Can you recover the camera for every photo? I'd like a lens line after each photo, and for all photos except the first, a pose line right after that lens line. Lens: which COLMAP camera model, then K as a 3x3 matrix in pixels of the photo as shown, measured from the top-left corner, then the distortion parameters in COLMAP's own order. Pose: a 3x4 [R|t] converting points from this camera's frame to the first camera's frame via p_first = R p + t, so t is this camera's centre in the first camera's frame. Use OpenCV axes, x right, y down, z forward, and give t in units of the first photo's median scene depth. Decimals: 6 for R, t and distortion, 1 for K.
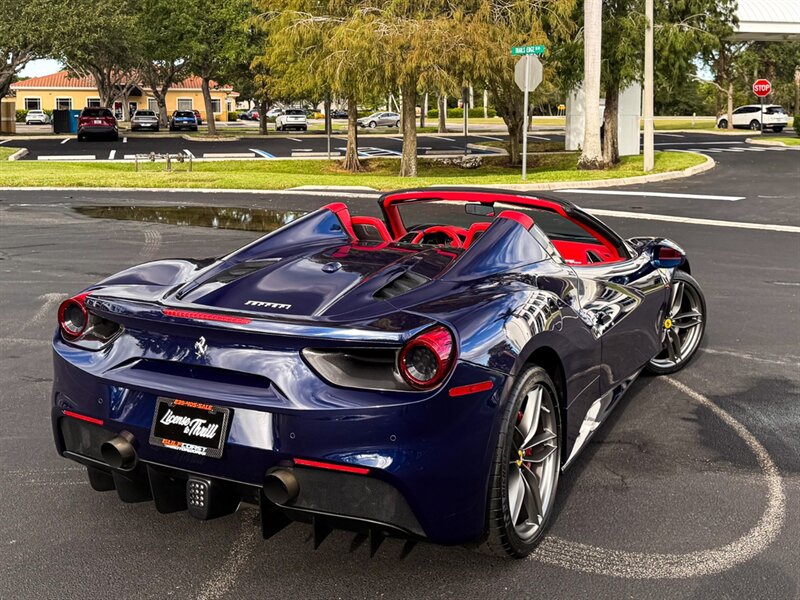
lens RADIAL K [[940.0, 0, 411.6], [0, 940.0, 196.7], [0, 0, 1]] dist [0.077833, 0.000000]
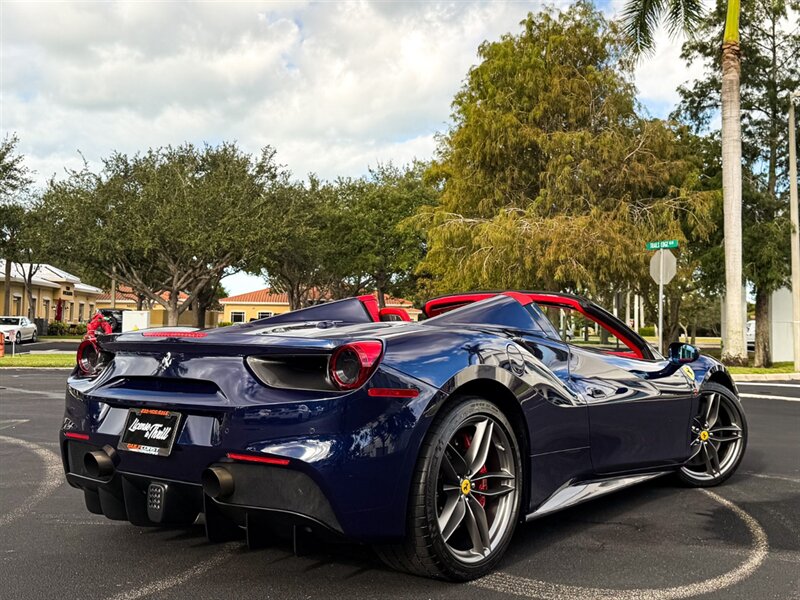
lens RADIAL K [[896.8, 0, 460.0], [0, 896.8, 291.5], [0, 0, 1]] dist [0.075746, 0.000000]
pose [[0.989253, 0.008147, -0.145985, 0.040204], [-0.028402, 0.990135, -0.137206, 0.031992], [0.143427, 0.139878, 0.979726, 0.000659]]
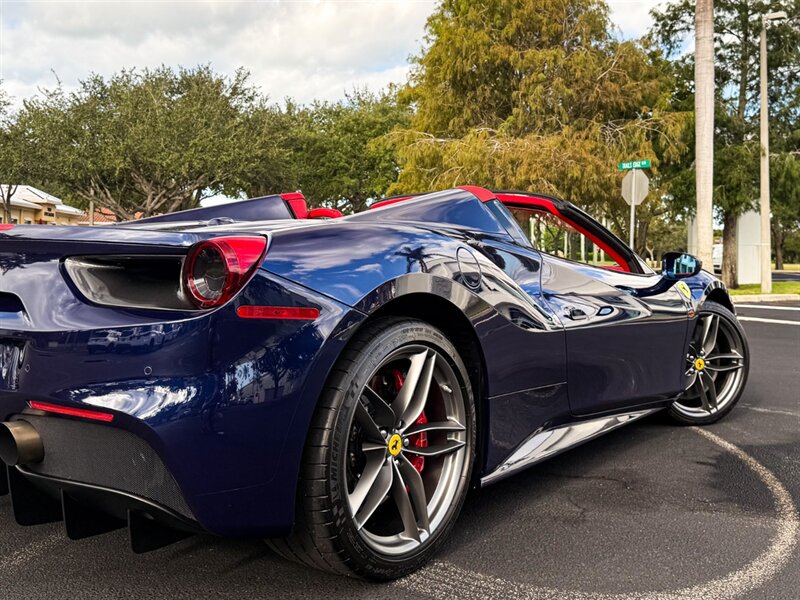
lens RADIAL K [[850.3, 0, 451.0], [0, 850.3, 249.0], [0, 0, 1]] dist [0.069532, 0.000000]
pose [[0.991568, 0.019065, -0.128173, 0.038483], [-0.032236, 0.994314, -0.101488, 0.030599], [0.125510, 0.104764, 0.986545, 0.054128]]
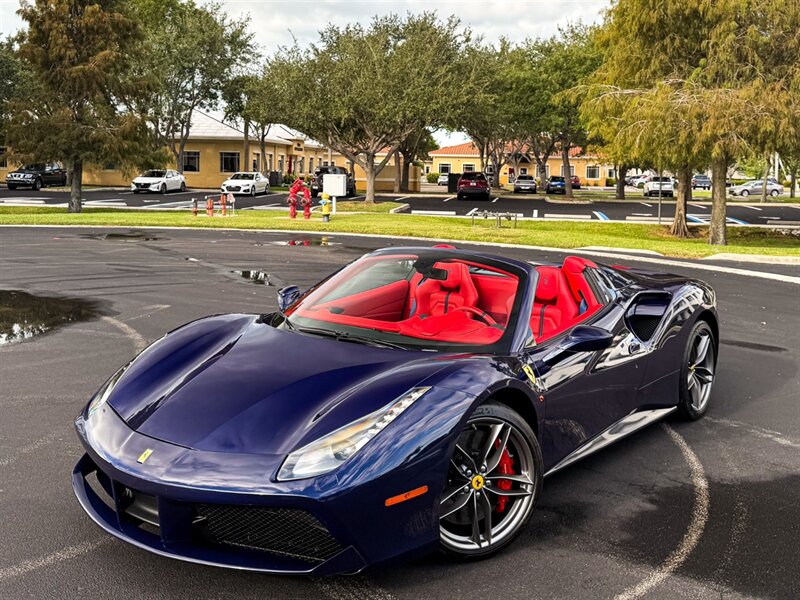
lens RADIAL K [[853.5, 0, 411.8], [0, 853.5, 219.1], [0, 0, 1]] dist [0.053088, 0.000000]
pose [[0.902206, 0.043170, -0.429139, 0.097332], [-0.060984, 0.997750, -0.027840, -0.002254], [0.426972, 0.051288, 0.902809, 0.023330]]
